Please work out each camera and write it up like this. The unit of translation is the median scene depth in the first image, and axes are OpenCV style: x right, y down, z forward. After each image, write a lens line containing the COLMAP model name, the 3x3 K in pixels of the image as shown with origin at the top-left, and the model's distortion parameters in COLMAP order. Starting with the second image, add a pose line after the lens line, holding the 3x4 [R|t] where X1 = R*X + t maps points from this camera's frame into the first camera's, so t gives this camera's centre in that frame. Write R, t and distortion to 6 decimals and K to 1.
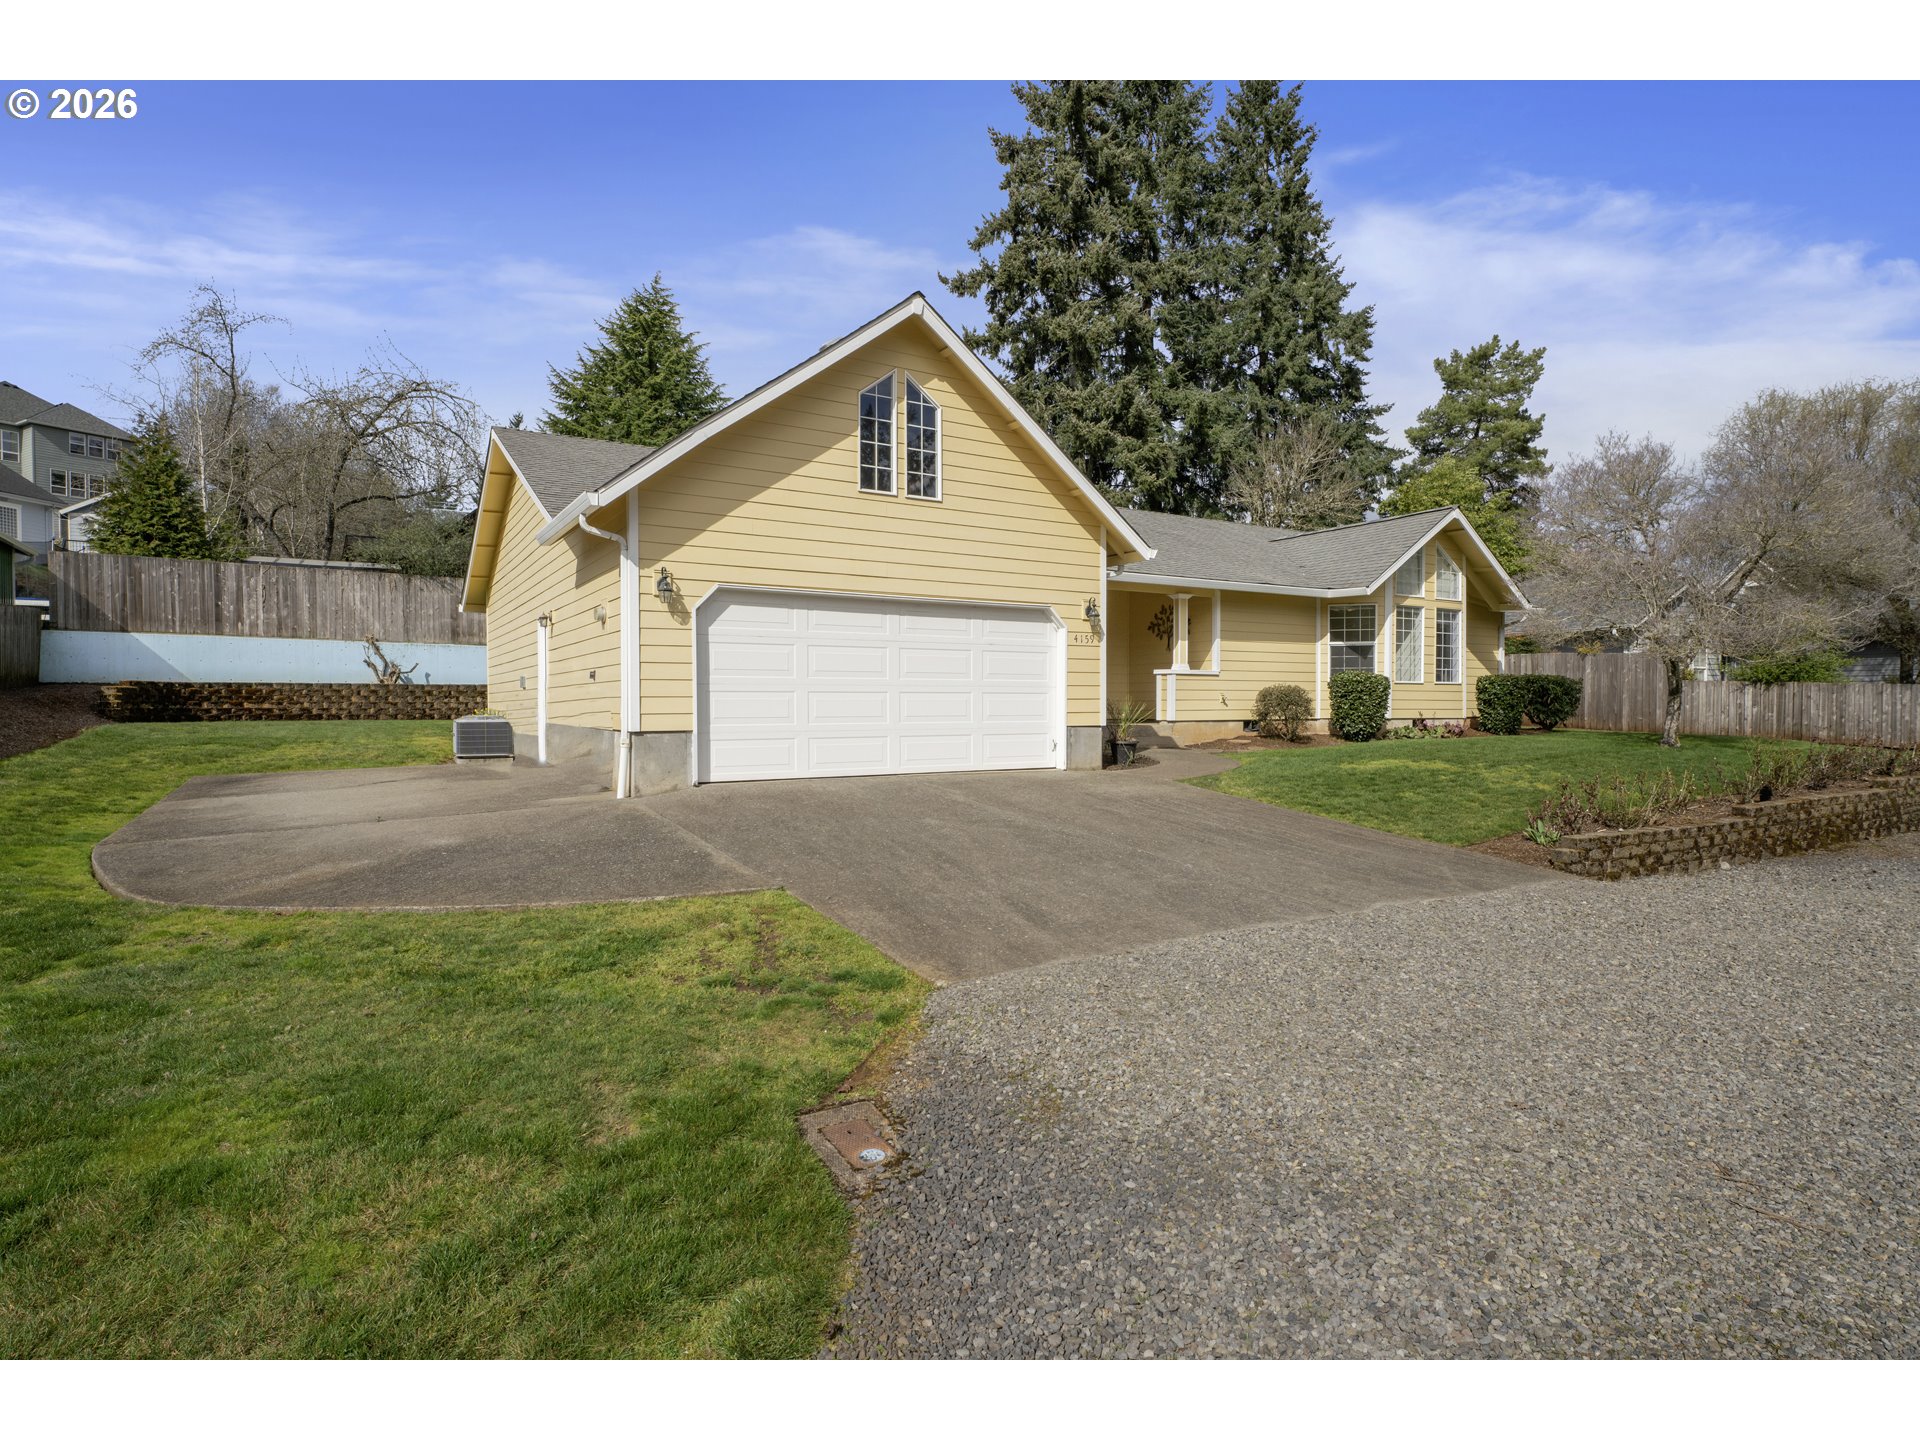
lens RADIAL K [[962.5, 0, 981.1], [0, 962.5, 732.7], [0, 0, 1]] dist [-0.011356, 0.000342]
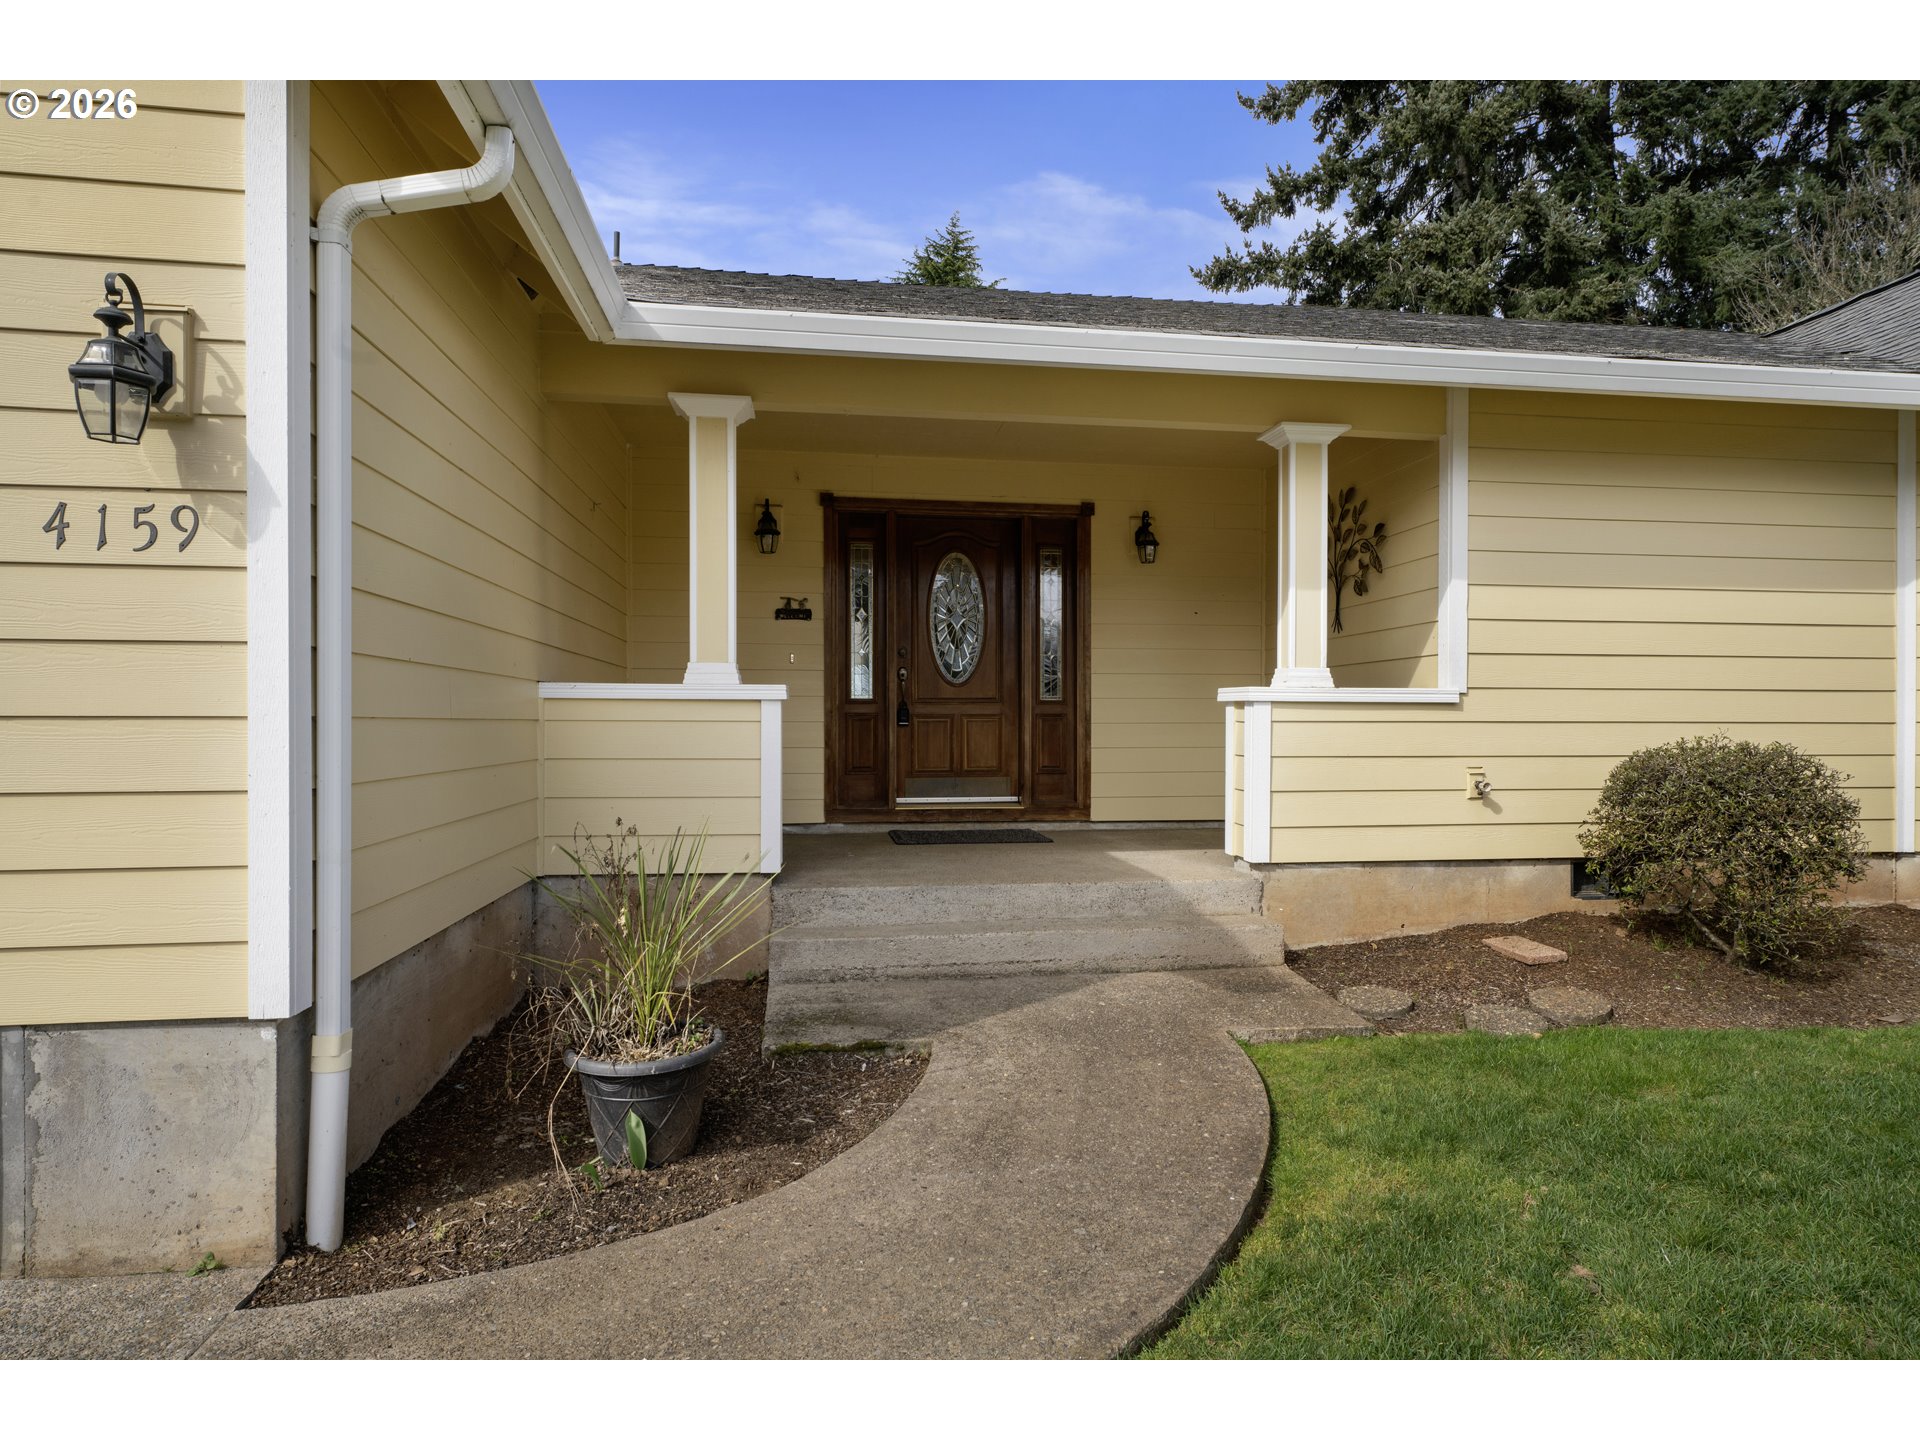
lens RADIAL K [[1053.1, 0, 987.5], [0, 1053.1, 723.6], [0, 0, 1]] dist [-0.001172, -0.000427]
pose [[0.915514, 0.017916, -0.401886, 0.239850], [-0.027222, 0.999477, -0.017456, -0.044220], [0.401363, 0.026922, 0.915523, 0.637404]]
